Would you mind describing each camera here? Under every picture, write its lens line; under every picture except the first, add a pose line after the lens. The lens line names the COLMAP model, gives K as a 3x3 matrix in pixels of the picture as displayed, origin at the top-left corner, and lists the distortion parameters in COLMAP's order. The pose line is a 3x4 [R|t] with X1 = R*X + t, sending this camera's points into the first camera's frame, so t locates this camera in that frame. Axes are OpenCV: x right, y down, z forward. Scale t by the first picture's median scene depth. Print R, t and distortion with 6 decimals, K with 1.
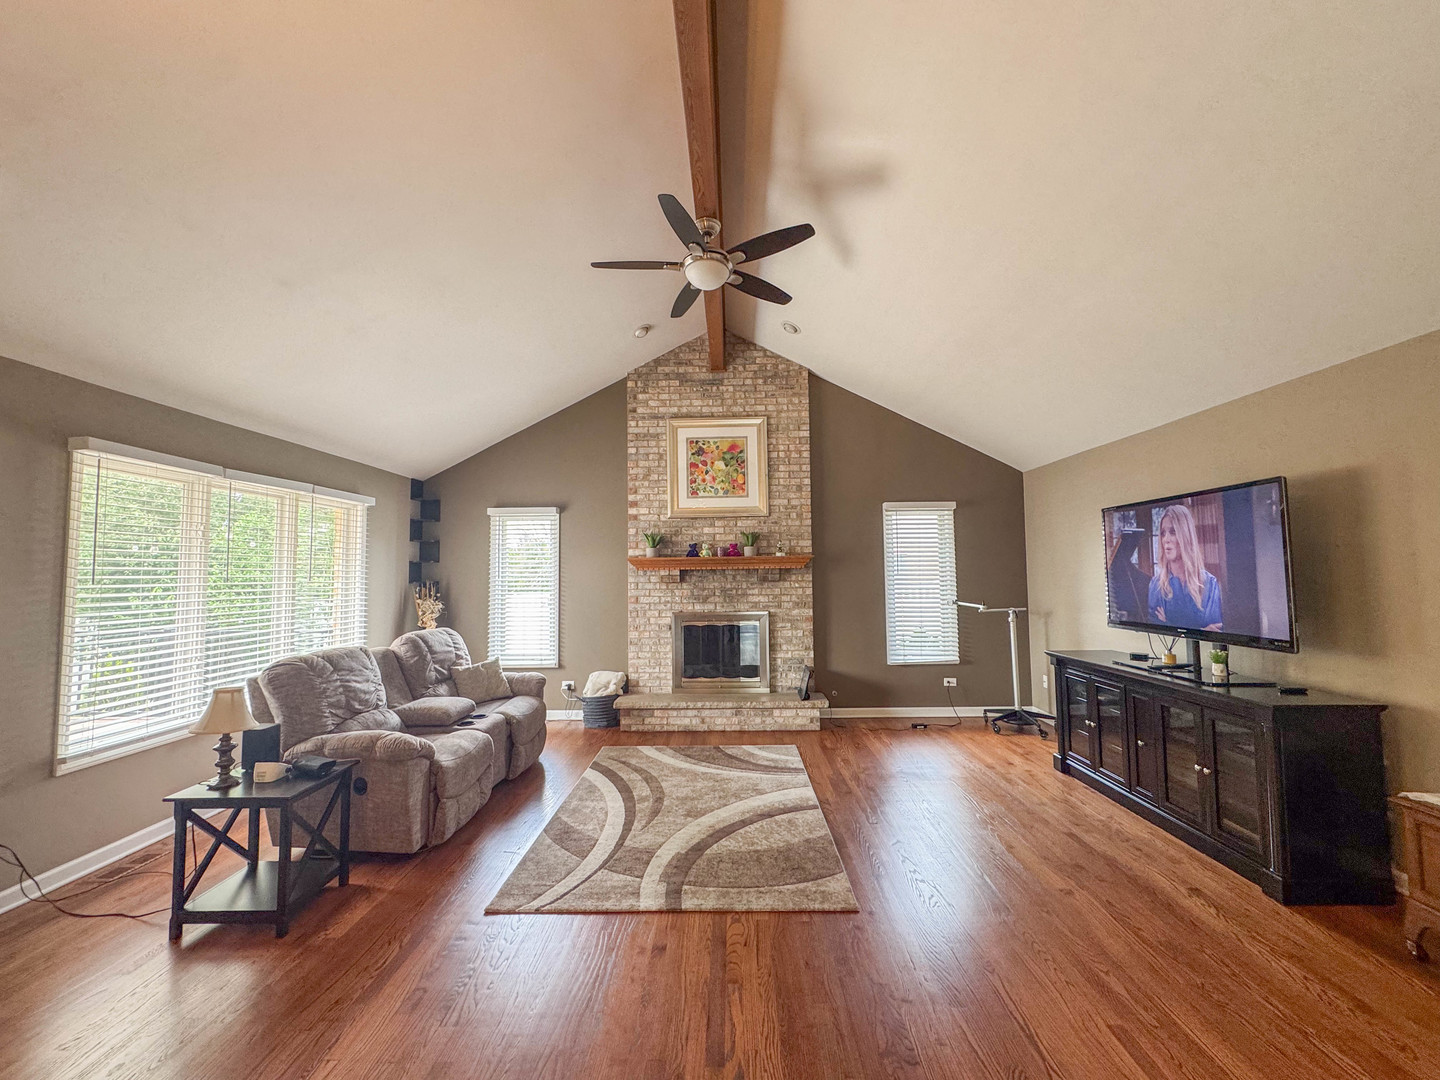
lens RADIAL K [[572.6, 0, 720.0], [0, 572.6, 540.0], [0, 0, 1]] dist [-0.004100, 0.000155]
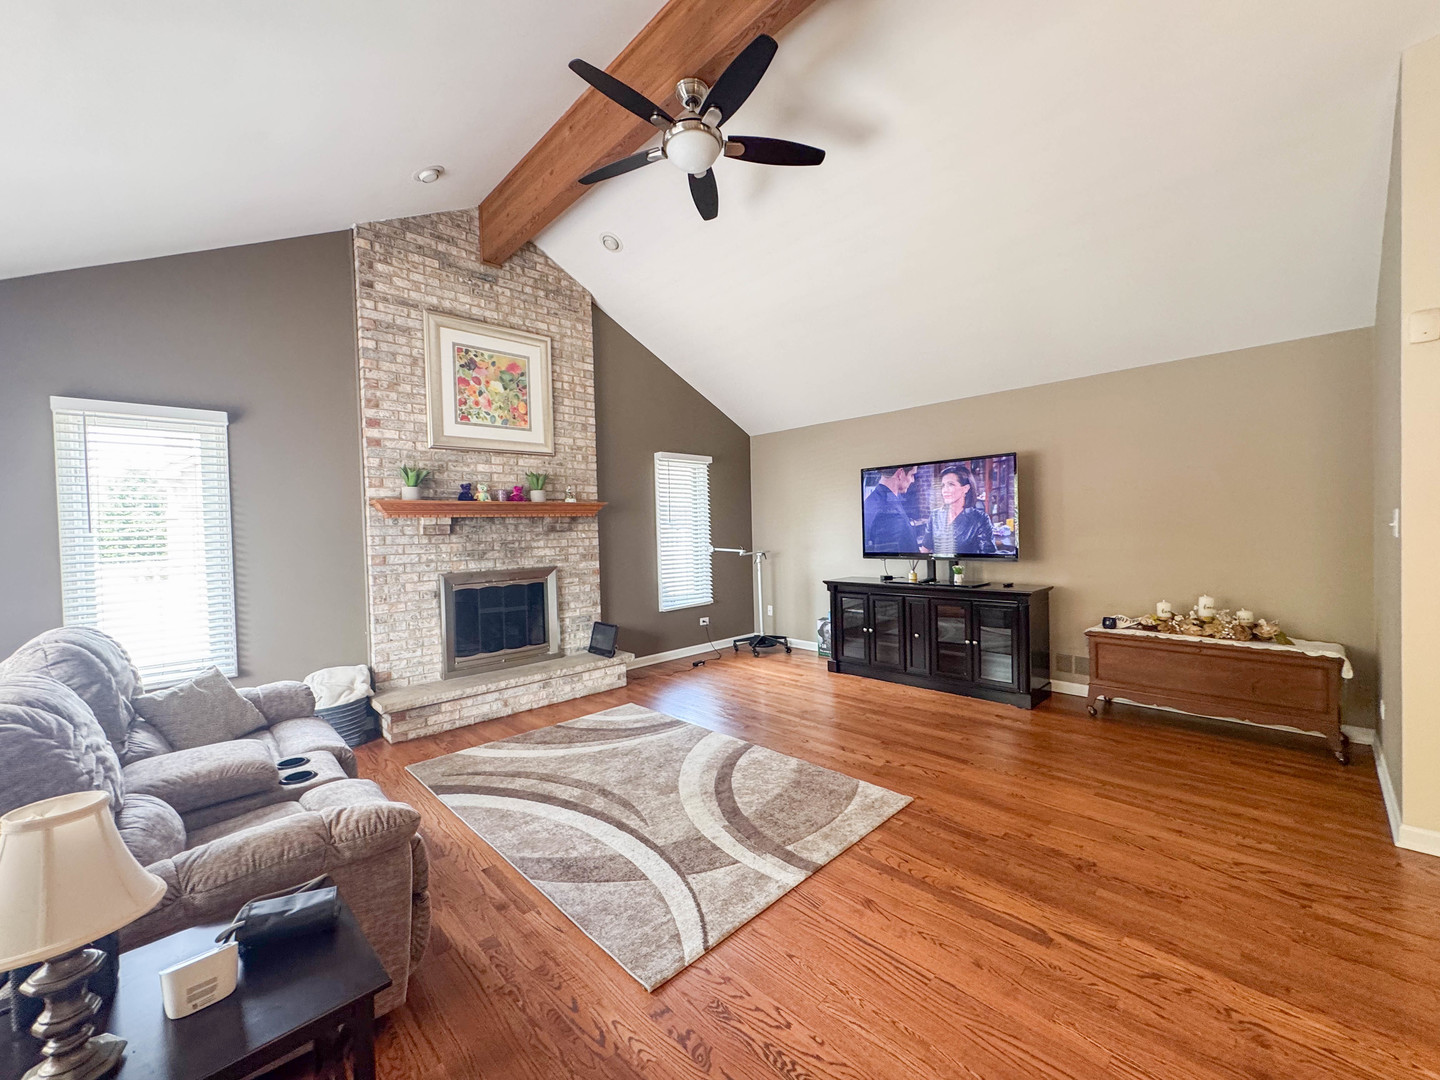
lens RADIAL K [[572.6, 0, 720.0], [0, 572.6, 540.0], [0, 0, 1]] dist [-0.004100, 0.000155]
pose [[0.705845, -0.021818, 0.708031, -0.353207], [-0.023520, 0.998253, 0.054209, 0.031957], [-0.707976, -0.054916, 0.704098, 0.211631]]
